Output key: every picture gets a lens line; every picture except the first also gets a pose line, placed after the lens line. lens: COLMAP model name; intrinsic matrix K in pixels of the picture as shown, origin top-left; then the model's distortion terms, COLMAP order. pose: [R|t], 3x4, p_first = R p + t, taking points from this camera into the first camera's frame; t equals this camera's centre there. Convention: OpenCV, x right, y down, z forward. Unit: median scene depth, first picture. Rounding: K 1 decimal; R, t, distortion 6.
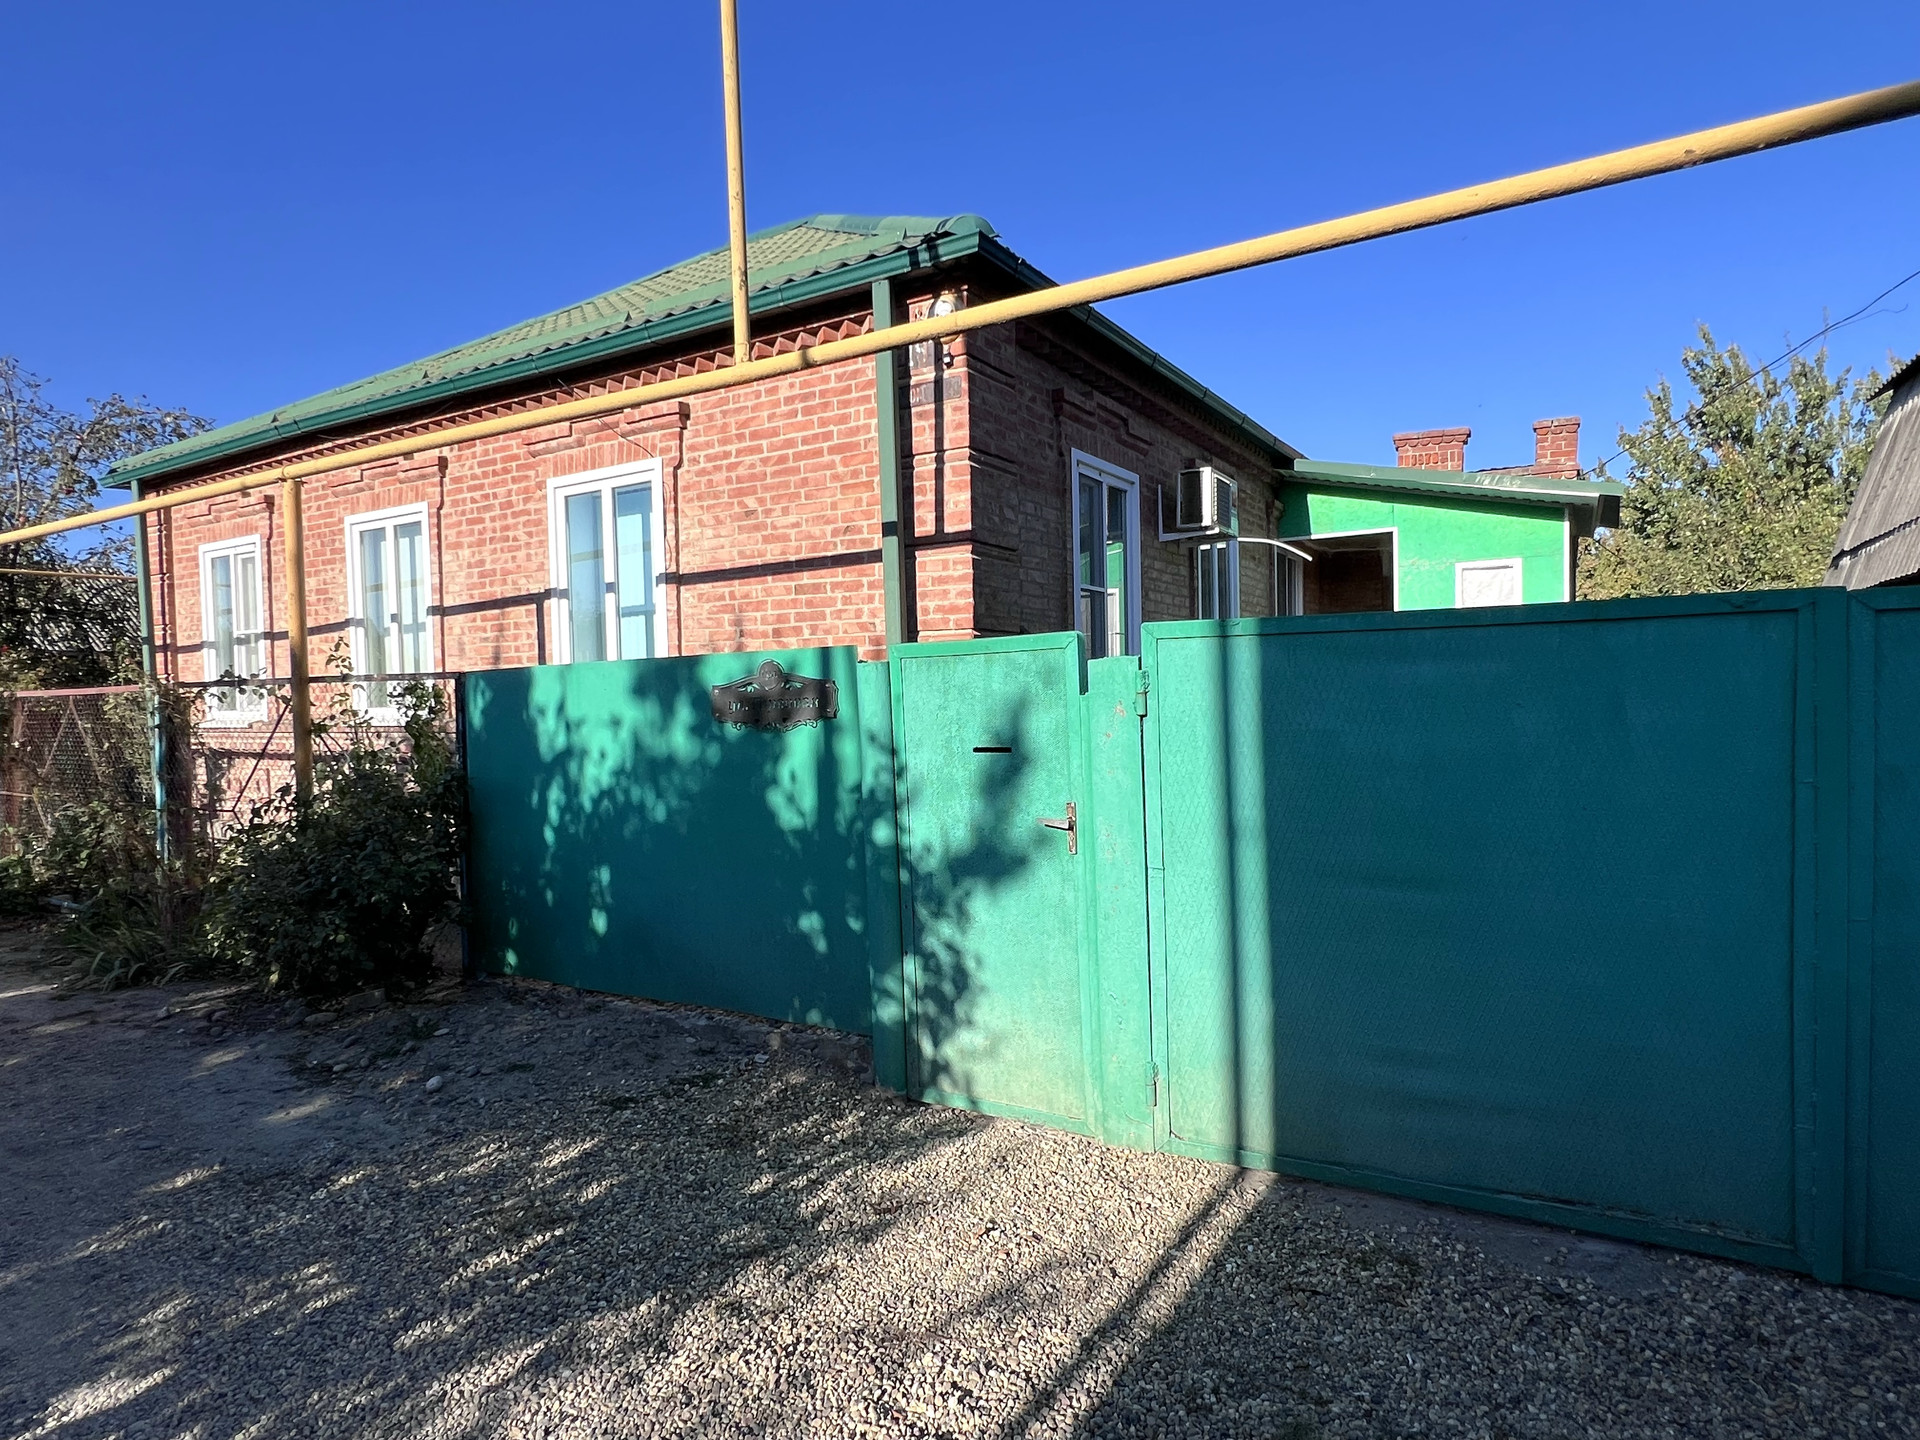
lens RADIAL K [[1065.8, 0, 960.0], [0, 1065.8, 720.0], [0, 0, 1]] dist [-0.003113, 0.000968]
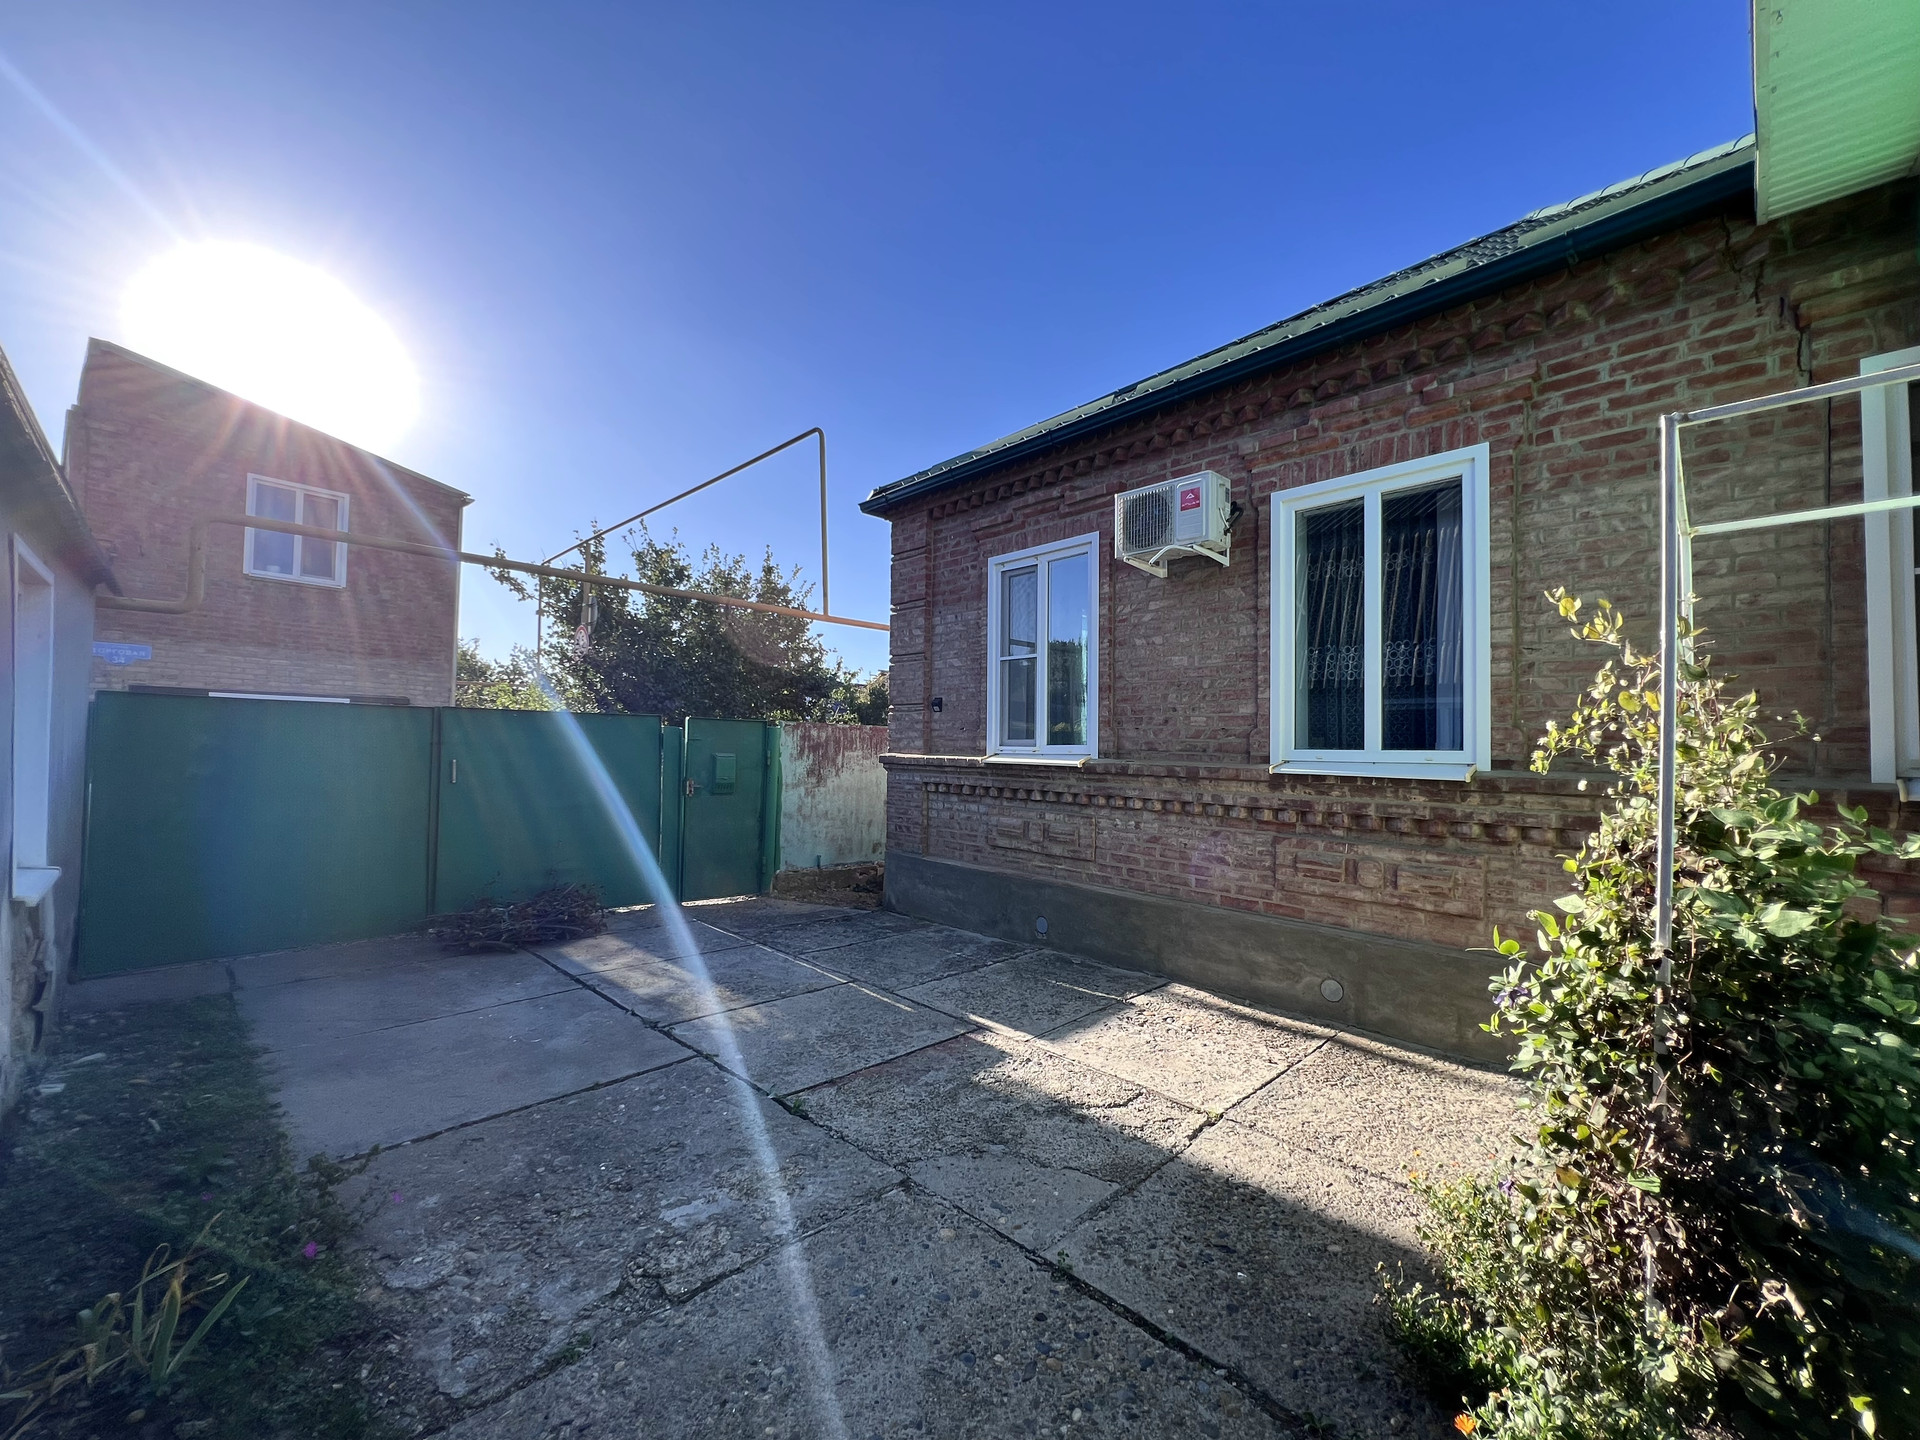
lens RADIAL K [[771.8, 0, 963.4], [0, 771.8, 725.7], [0, 0, 1]] dist [-0.001024, 0.000437]
pose [[-0.259196, -0.011515, -0.965756, 1.071463], [-0.032884, 0.999454, -0.003091, -0.041944], [0.965265, 0.030957, -0.259433, 1.253311]]
